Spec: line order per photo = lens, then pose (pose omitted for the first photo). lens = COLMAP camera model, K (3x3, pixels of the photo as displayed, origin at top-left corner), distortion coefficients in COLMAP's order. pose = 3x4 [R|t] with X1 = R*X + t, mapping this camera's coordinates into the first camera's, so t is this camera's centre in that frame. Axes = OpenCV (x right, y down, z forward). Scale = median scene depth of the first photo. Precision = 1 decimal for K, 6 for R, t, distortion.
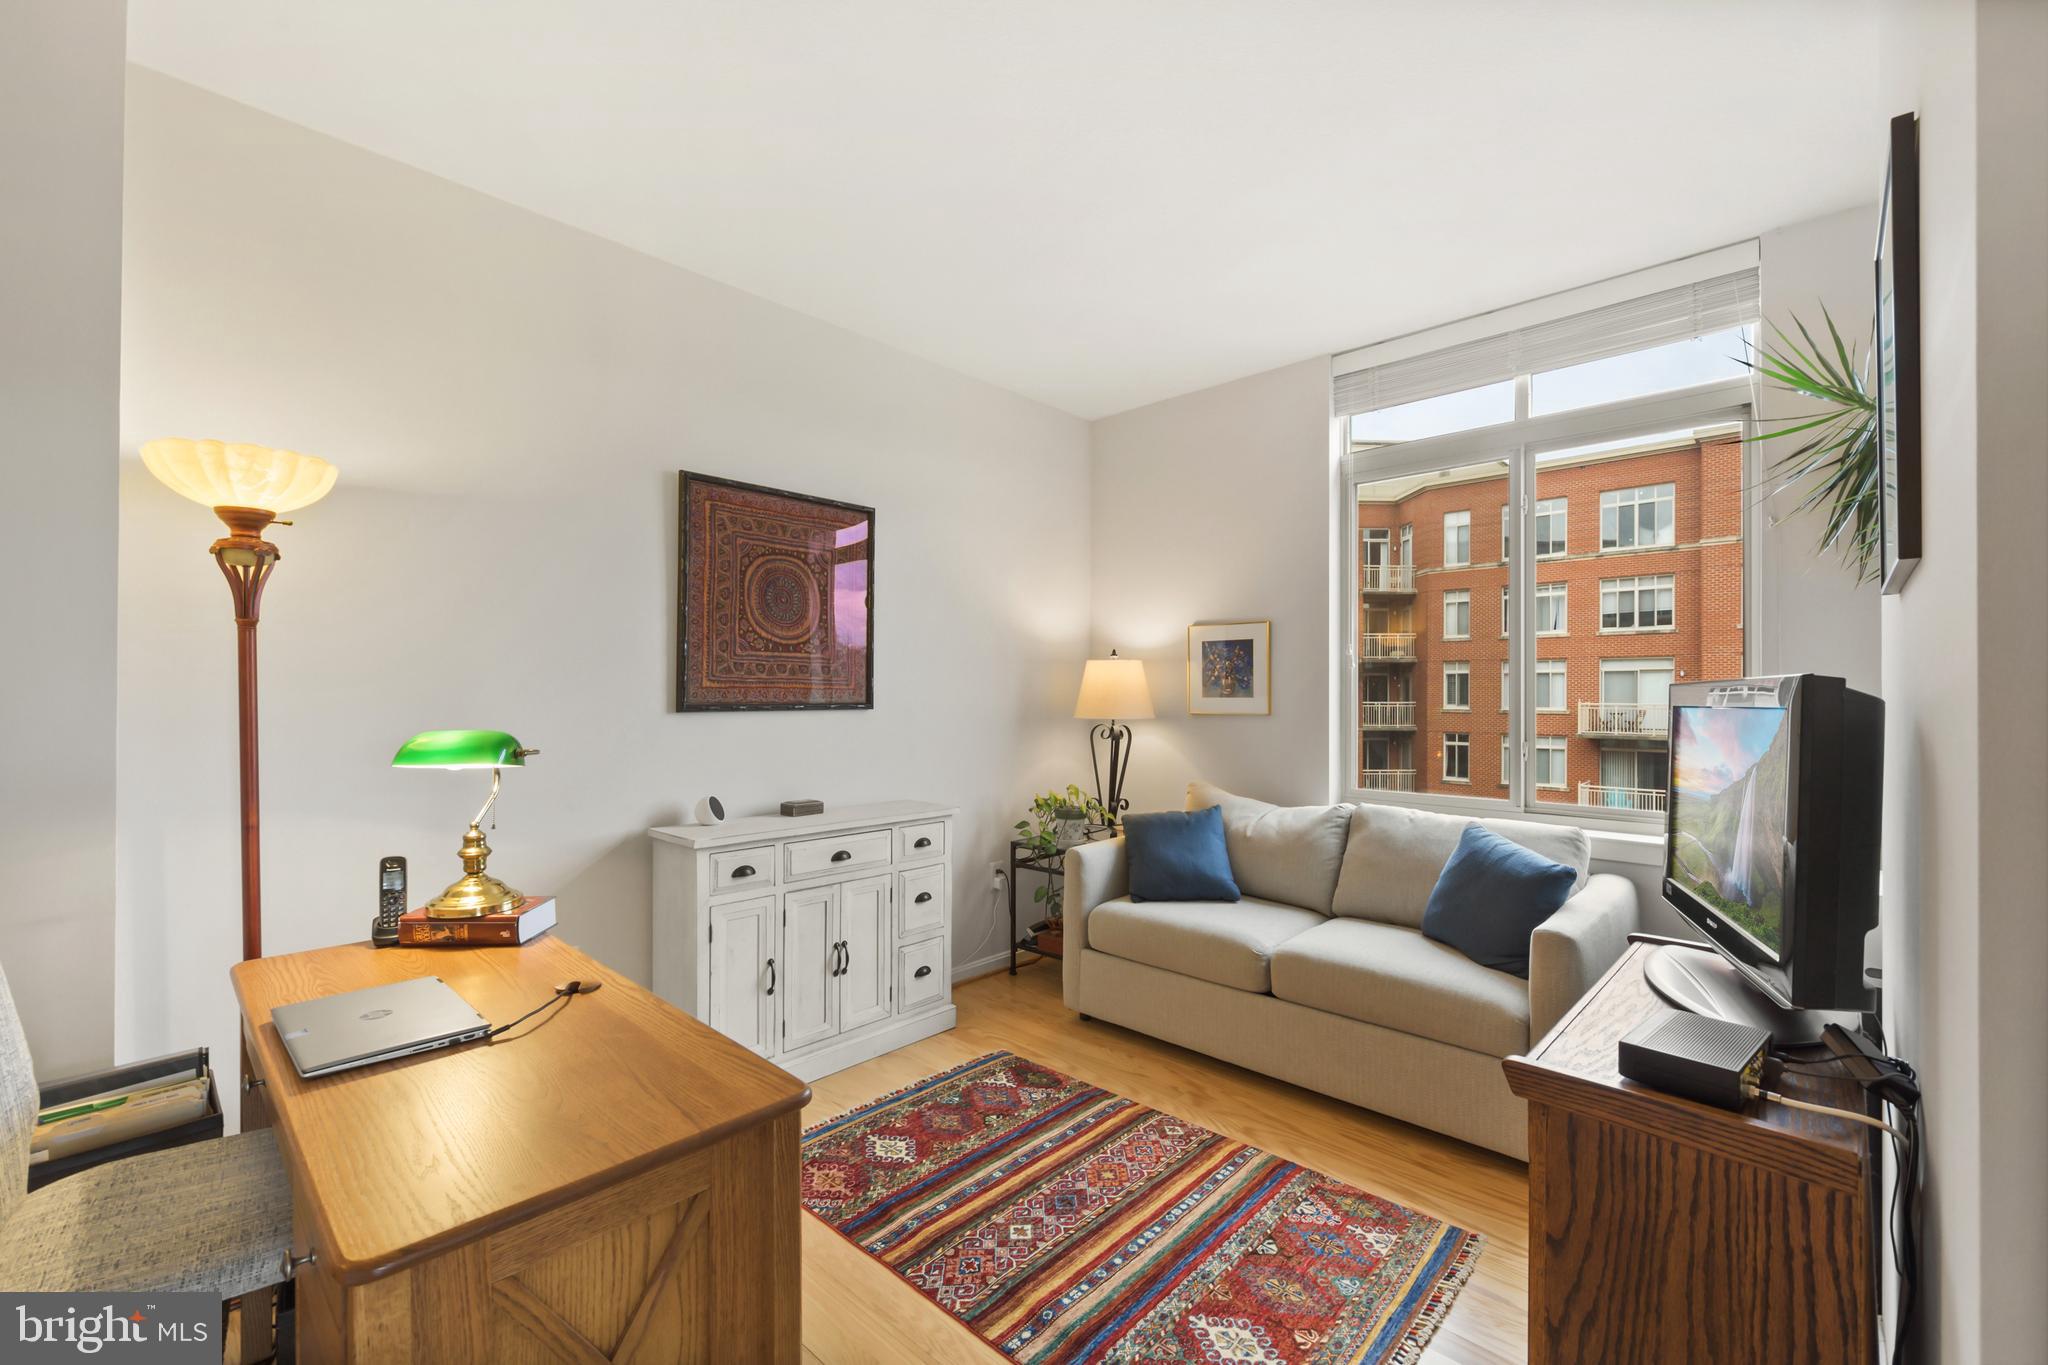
lens RADIAL K [[848.4, 0, 1021.4], [0, 848.4, 689.8], [0, 0, 1]] dist [-0.001937, -0.000147]
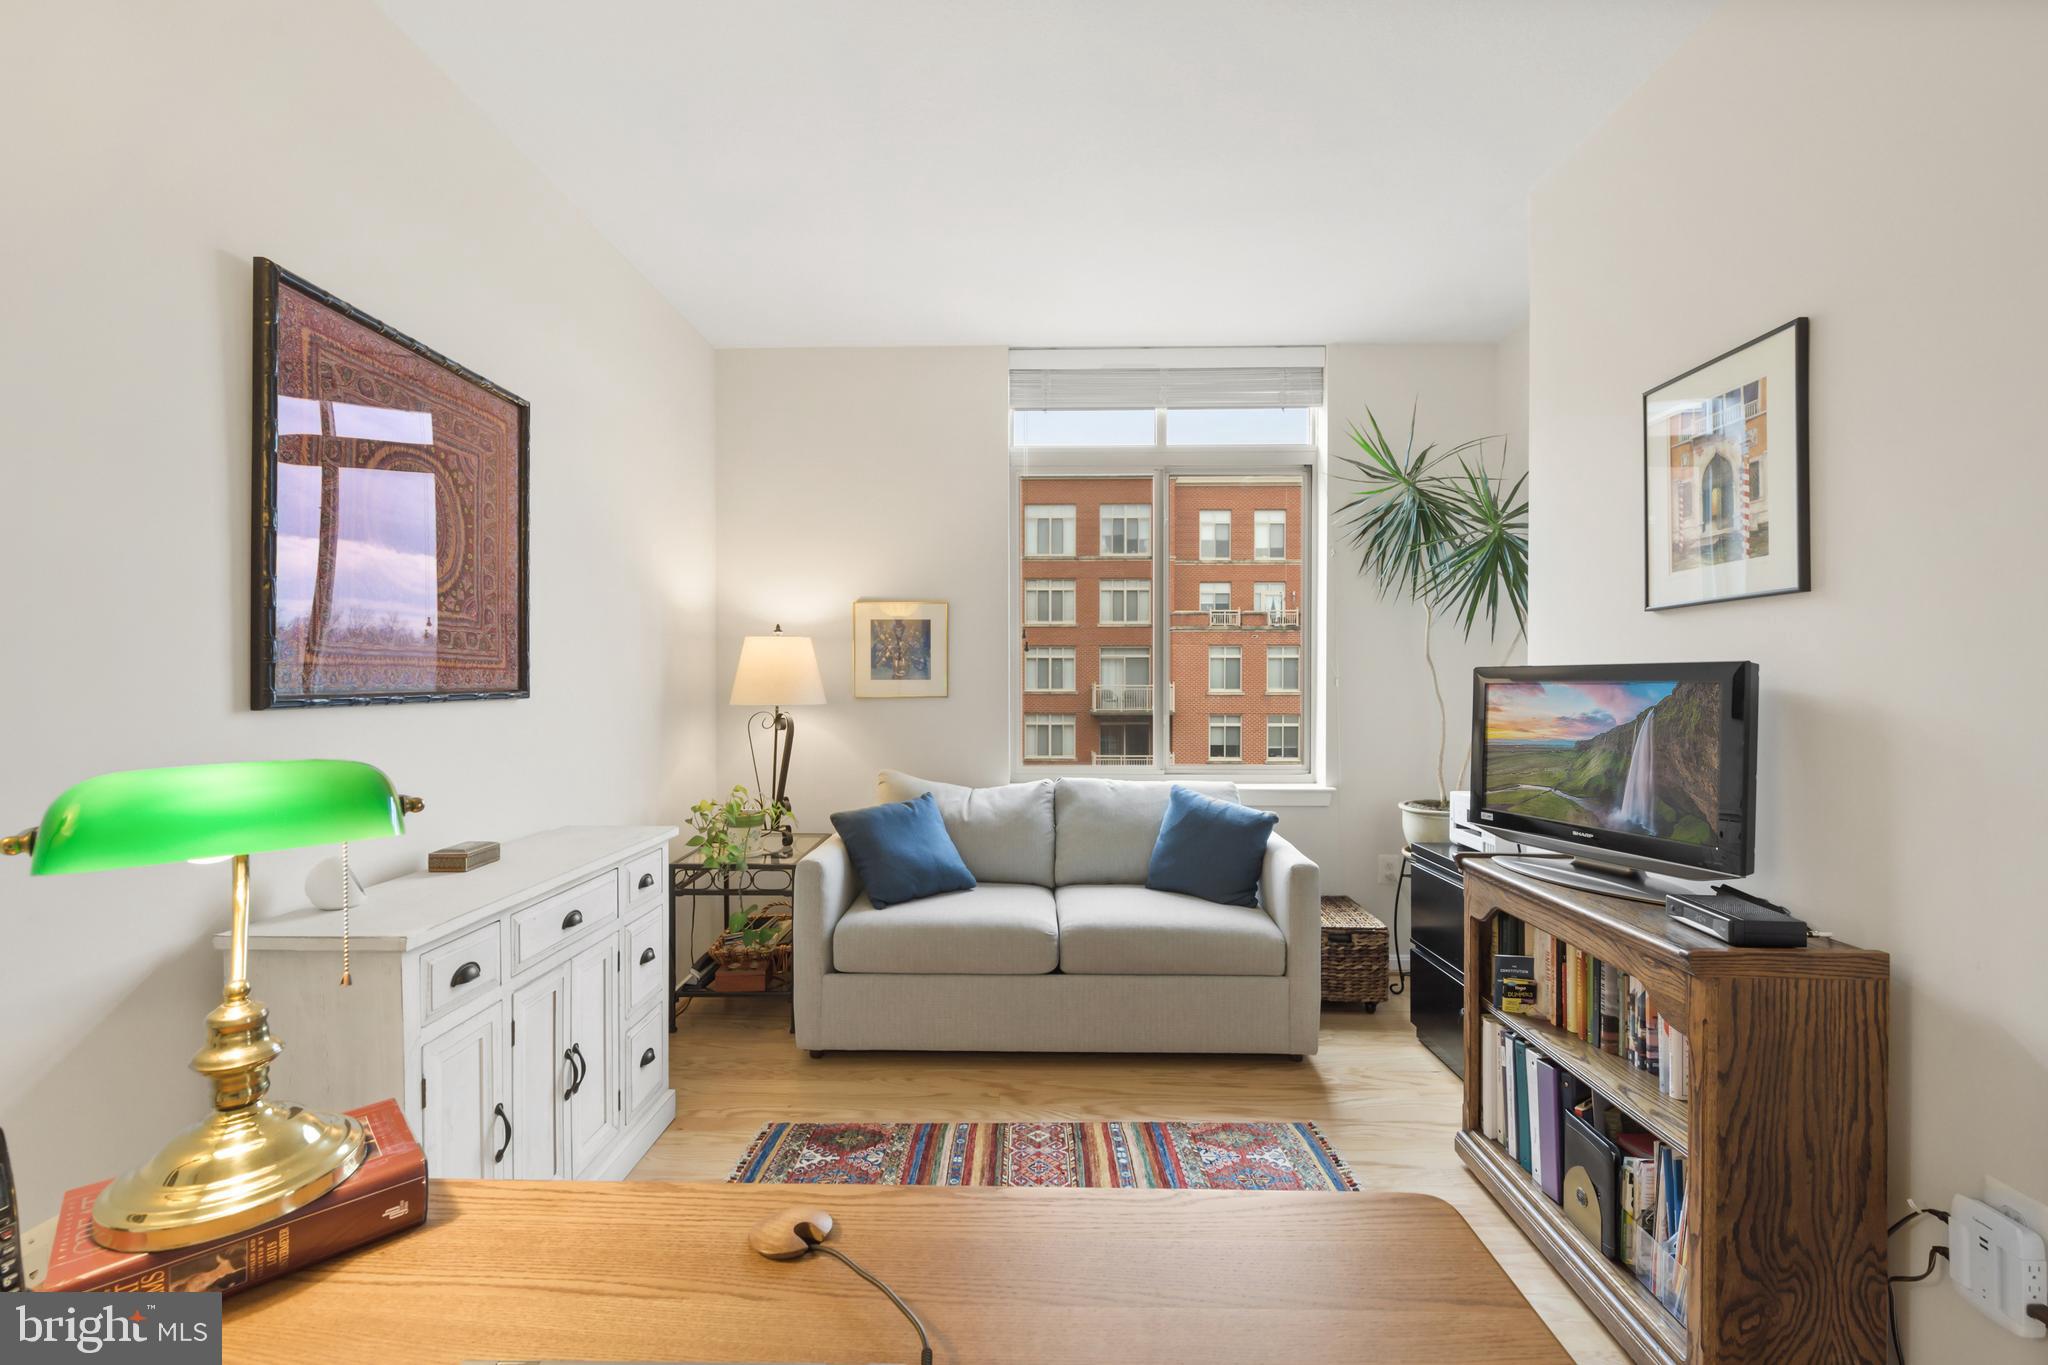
lens RADIAL K [[848.4, 0, 1021.4], [0, 848.4, 689.8], [0, 0, 1]] dist [-0.001937, -0.000147]
pose [[0.740177, -0.011378, 0.672316, -0.382954], [-0.001826, 0.999819, 0.018931, 0.002461], [-0.672410, -0.015240, 0.740022, 0.261270]]
